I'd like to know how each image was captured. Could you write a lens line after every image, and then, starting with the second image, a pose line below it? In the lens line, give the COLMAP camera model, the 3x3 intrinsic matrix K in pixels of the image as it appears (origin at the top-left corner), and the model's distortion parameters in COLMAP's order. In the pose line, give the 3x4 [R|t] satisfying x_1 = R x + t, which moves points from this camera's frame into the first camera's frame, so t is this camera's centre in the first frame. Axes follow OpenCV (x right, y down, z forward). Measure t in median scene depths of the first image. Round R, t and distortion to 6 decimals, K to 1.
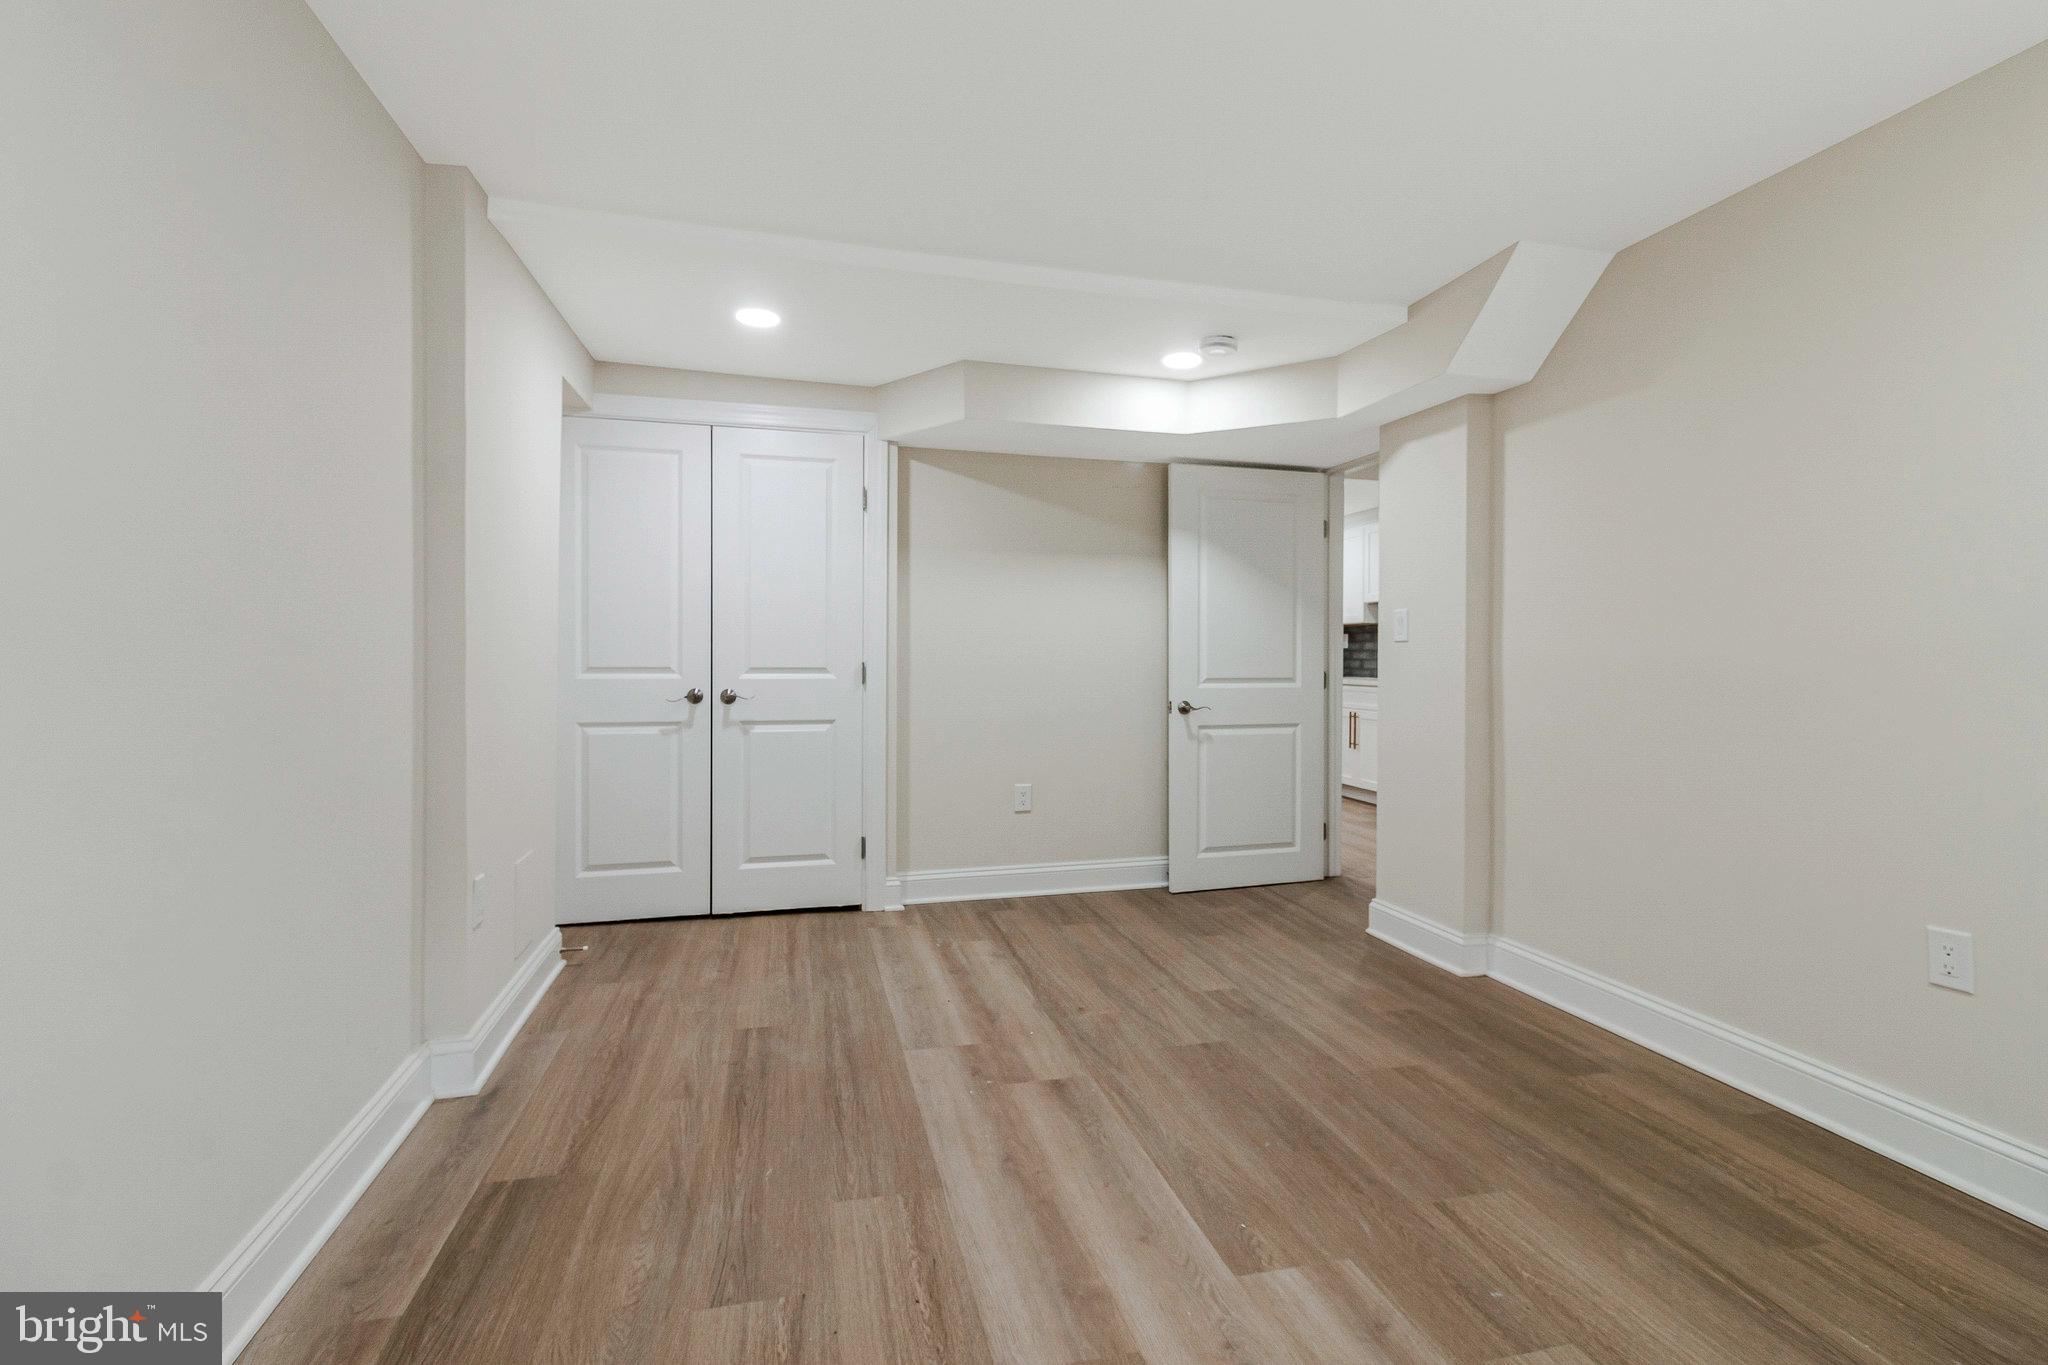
lens RADIAL K [[987.3, 0, 1016.6], [0, 987.3, 668.7], [0, 0, 1]] dist [0.007984, 0.001241]
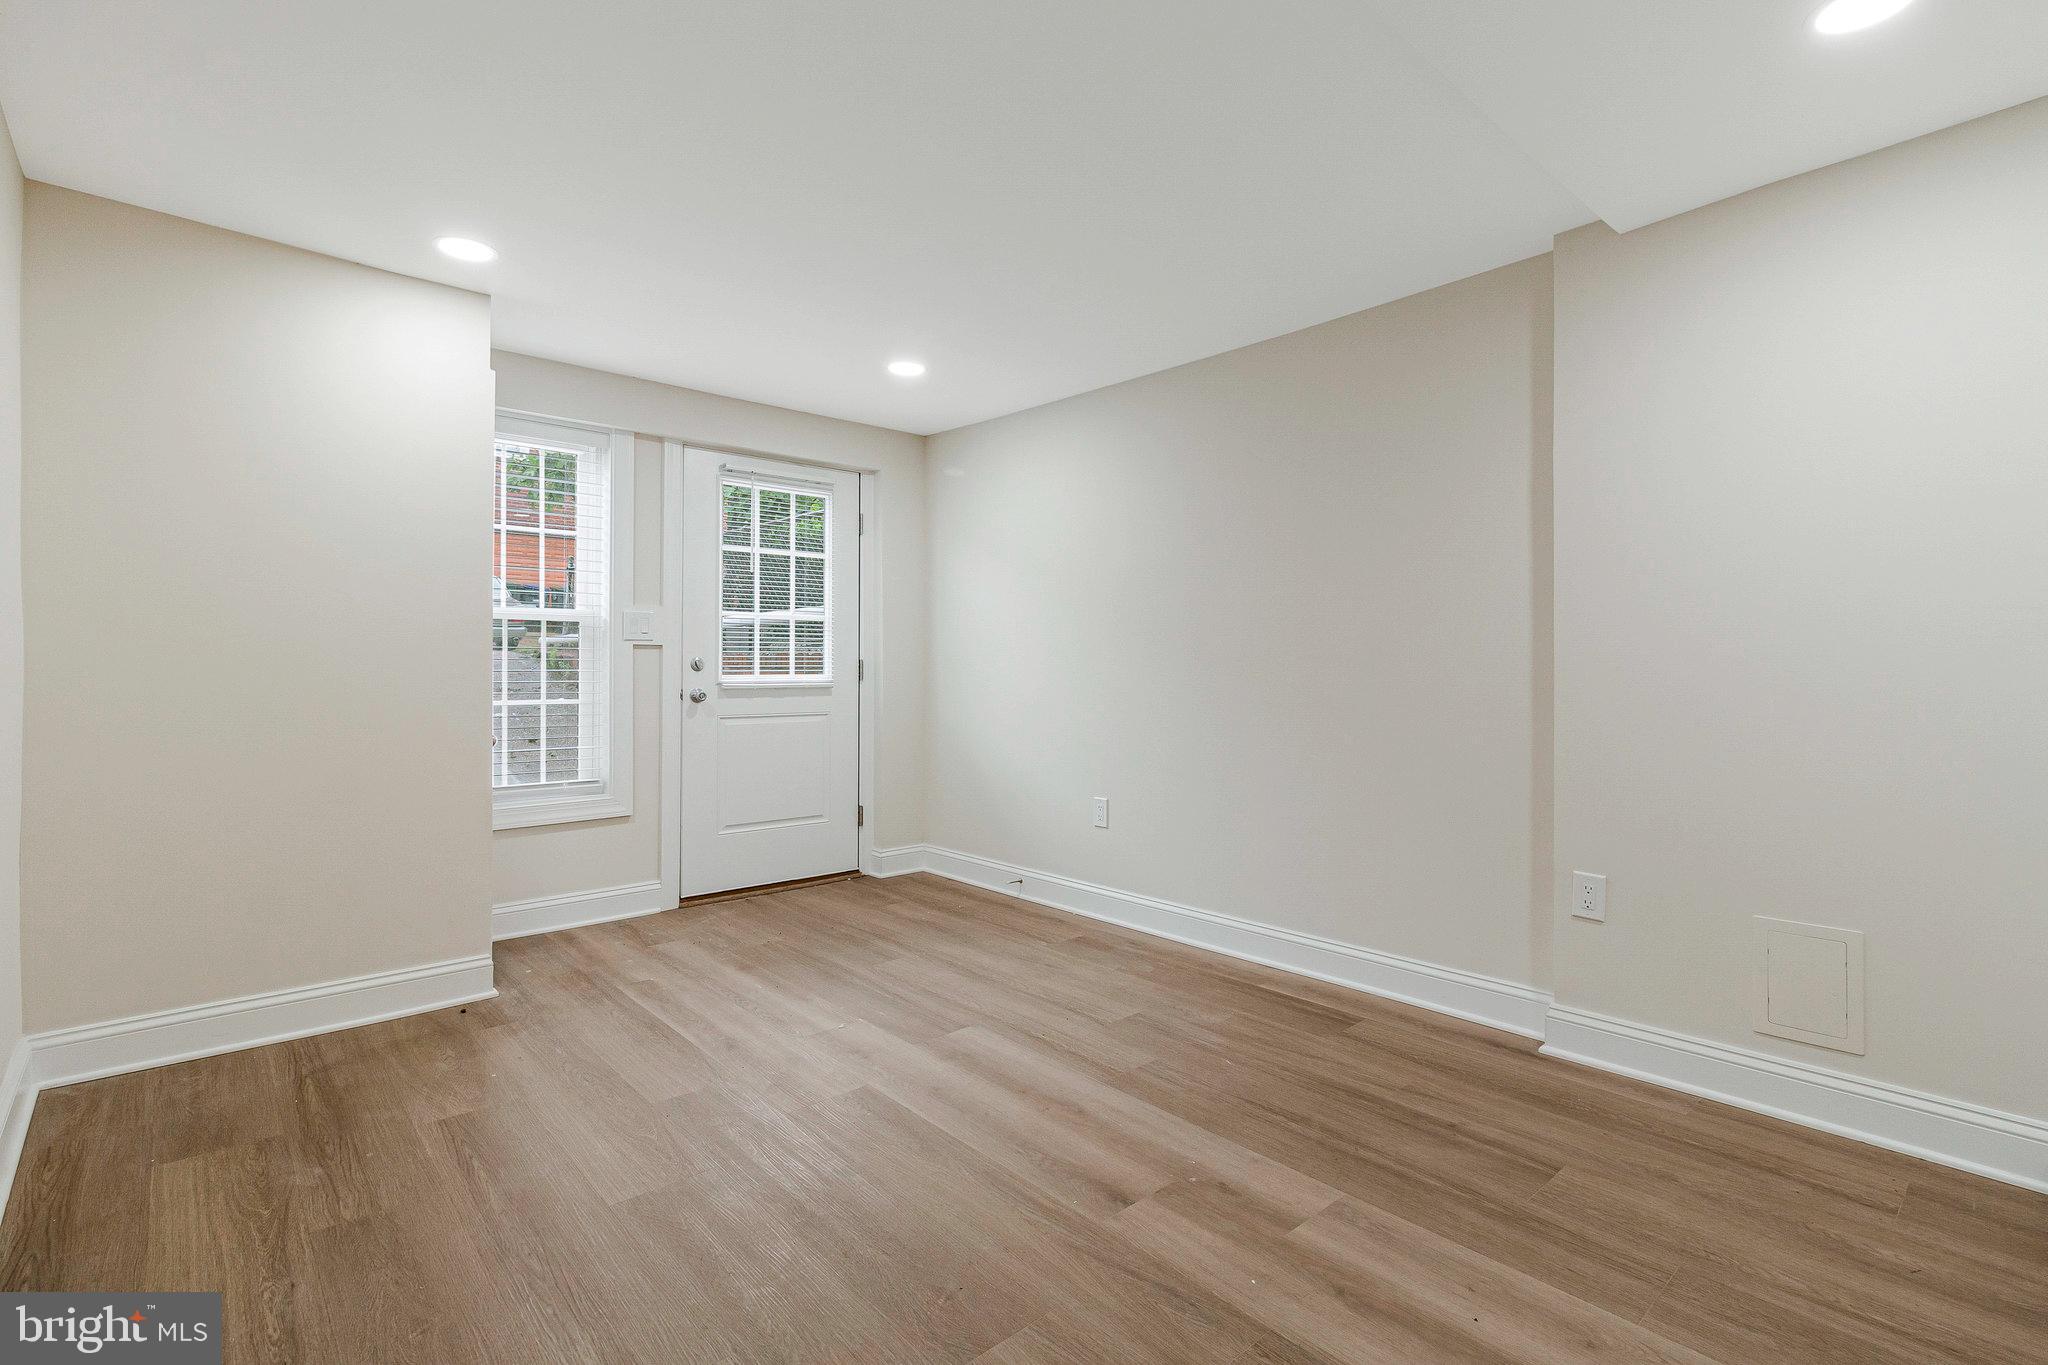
lens RADIAL K [[987.3, 0, 1025.8], [0, 987.3, 674.6], [0, 0, 1]] dist [0.007984, 0.001241]
pose [[-0.893198, -0.003344, -0.449652, 0.456305], [-0.011165, 0.999829, 0.014743, -0.011023], [0.449526, 0.018189, -0.893082, 1.623556]]
